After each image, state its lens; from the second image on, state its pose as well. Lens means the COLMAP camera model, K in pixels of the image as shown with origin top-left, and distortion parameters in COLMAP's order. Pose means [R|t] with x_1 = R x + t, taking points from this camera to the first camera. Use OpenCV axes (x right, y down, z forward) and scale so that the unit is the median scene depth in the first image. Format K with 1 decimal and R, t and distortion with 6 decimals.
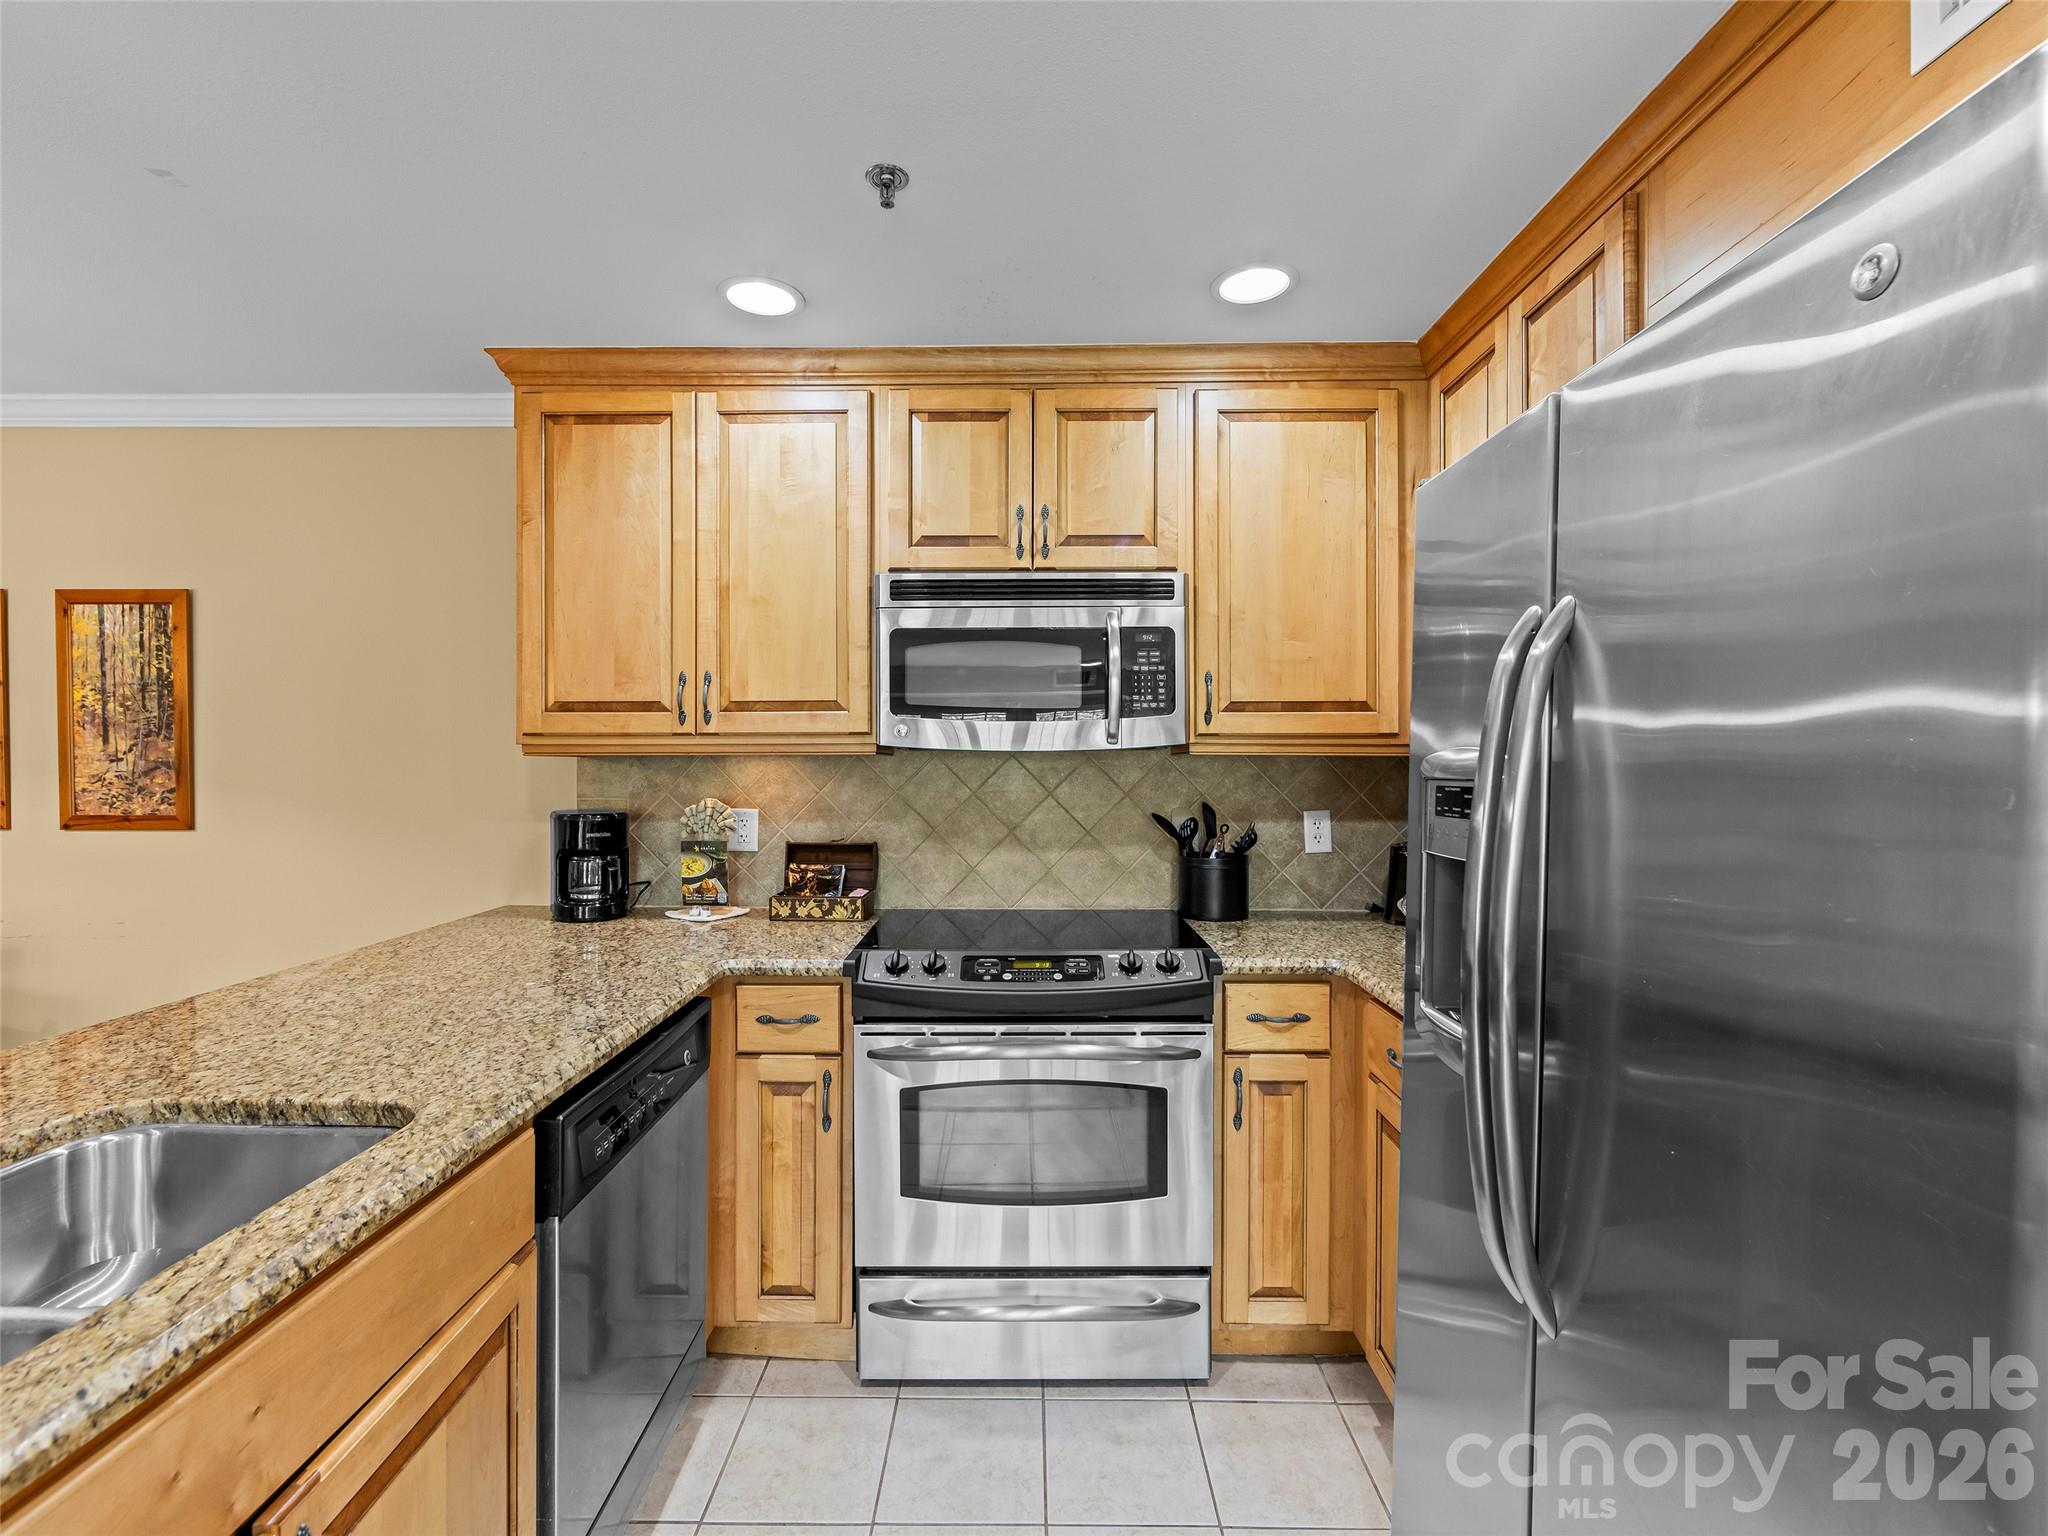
lens RADIAL K [[903.8, 0, 1019.7], [0, 903.8, 766.3], [0, 0, 1]] dist [-0.002026, 0.001170]
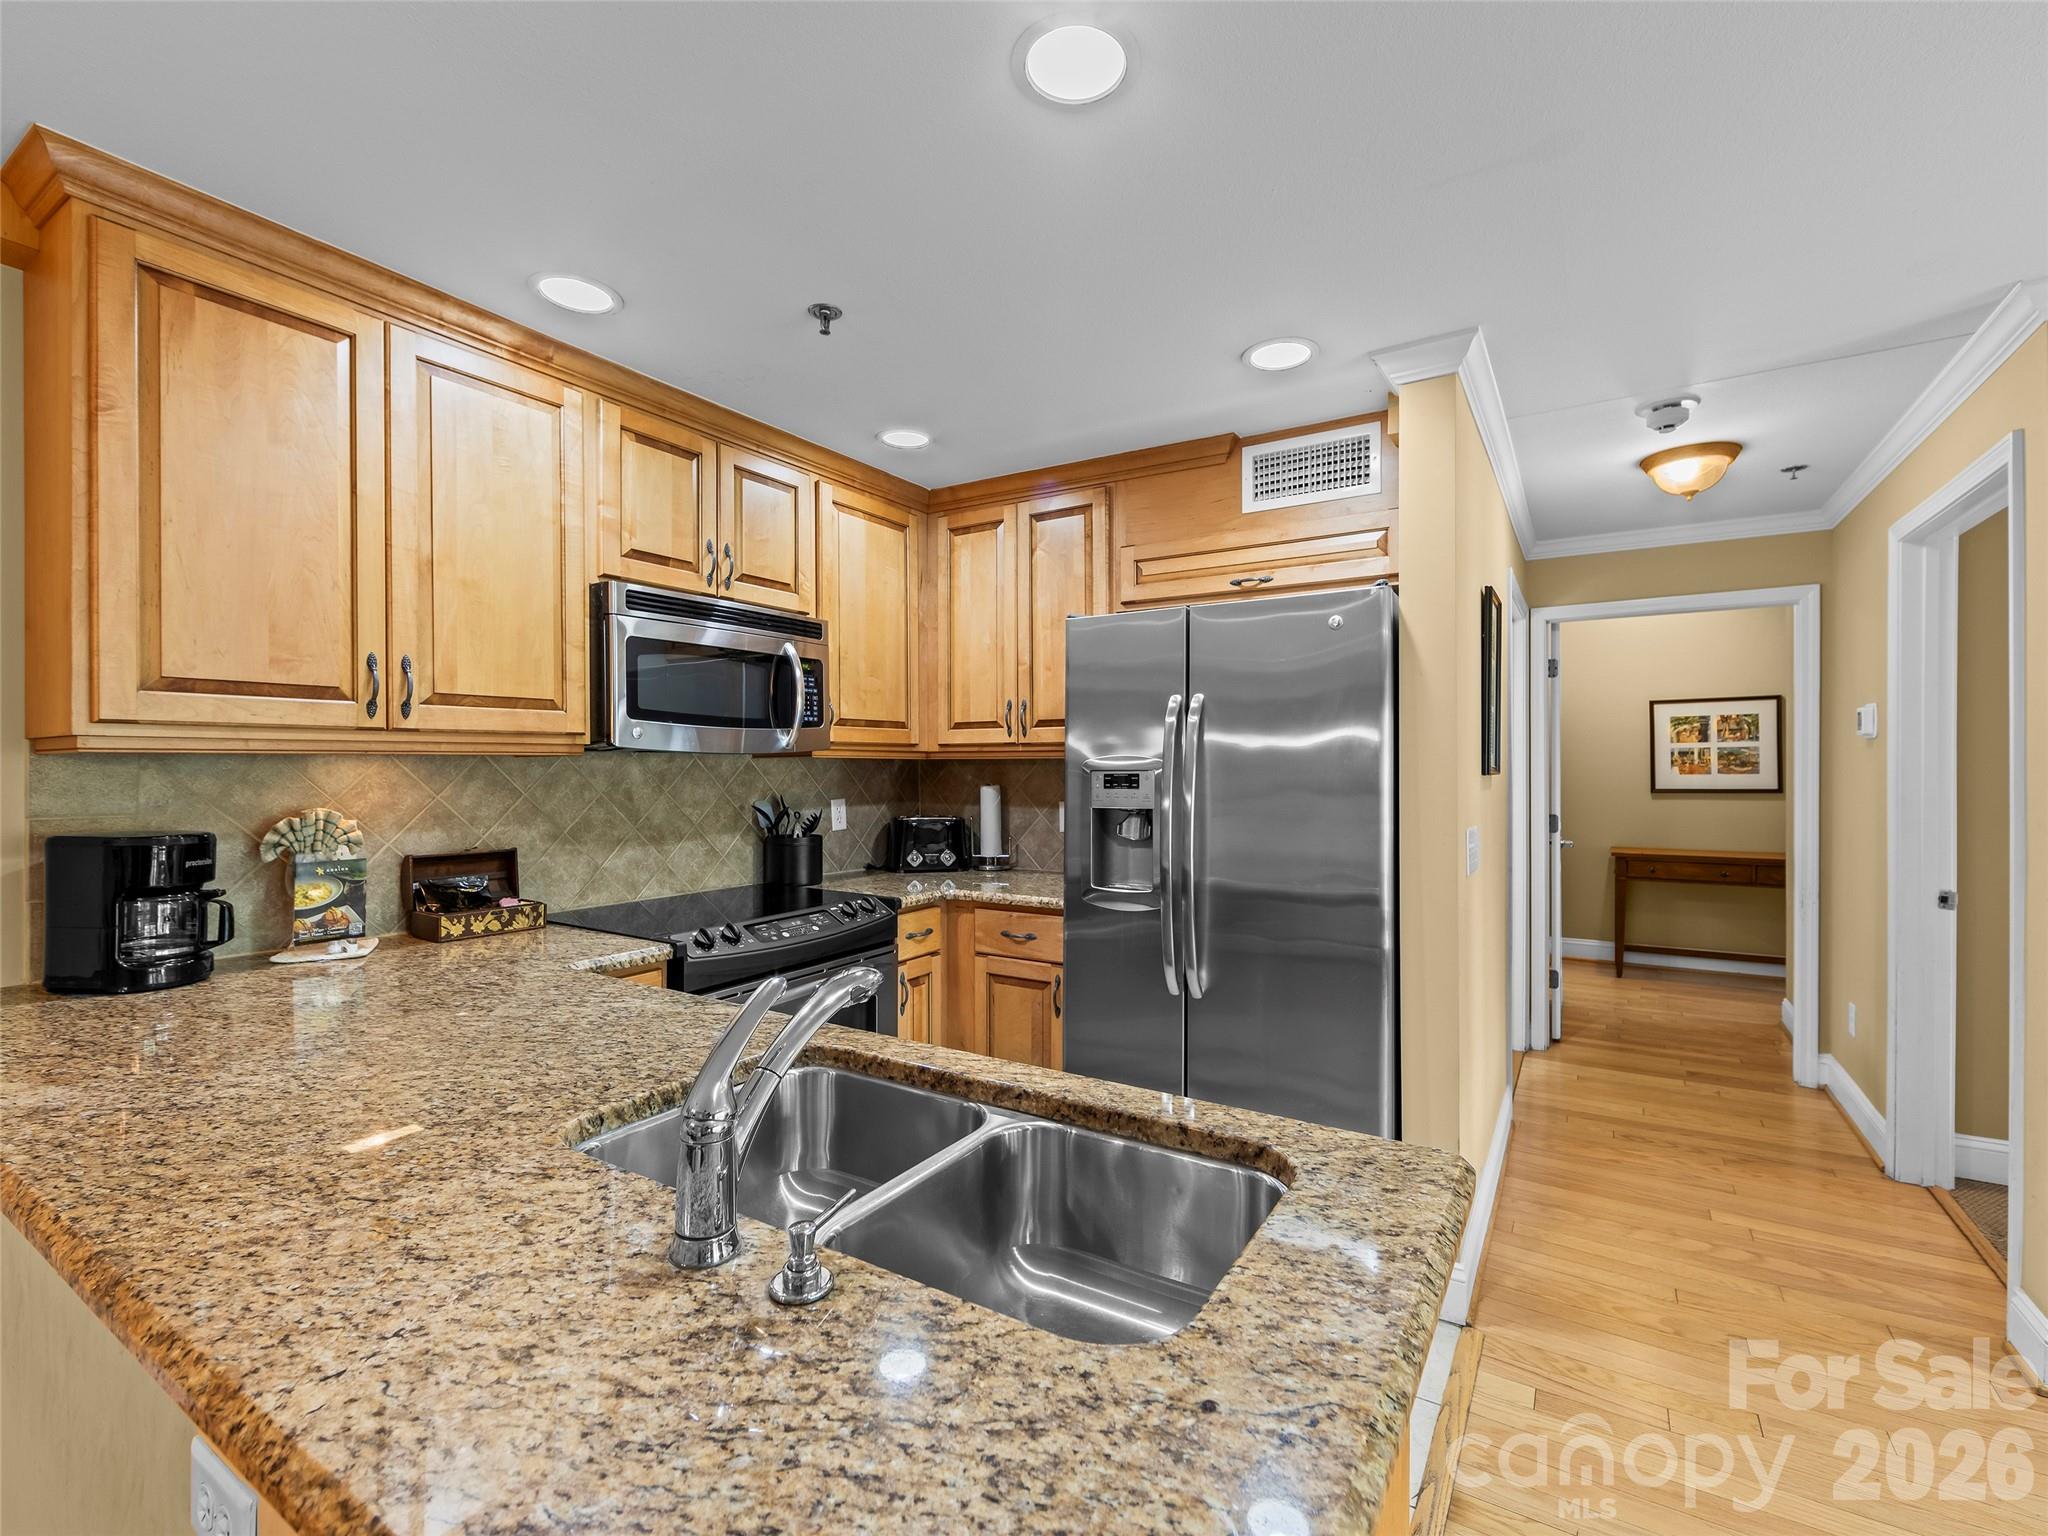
lens RADIAL K [[903.8, 0, 1029.0], [0, 903.8, 765.6], [0, 0, 1]] dist [-0.002026, 0.001170]
pose [[0.521382, -0.001423, 0.853322, -0.766387], [0.006365, 0.999977, -0.002222, 0.004006], [-0.853300, 0.006590, 0.521379, 0.054512]]
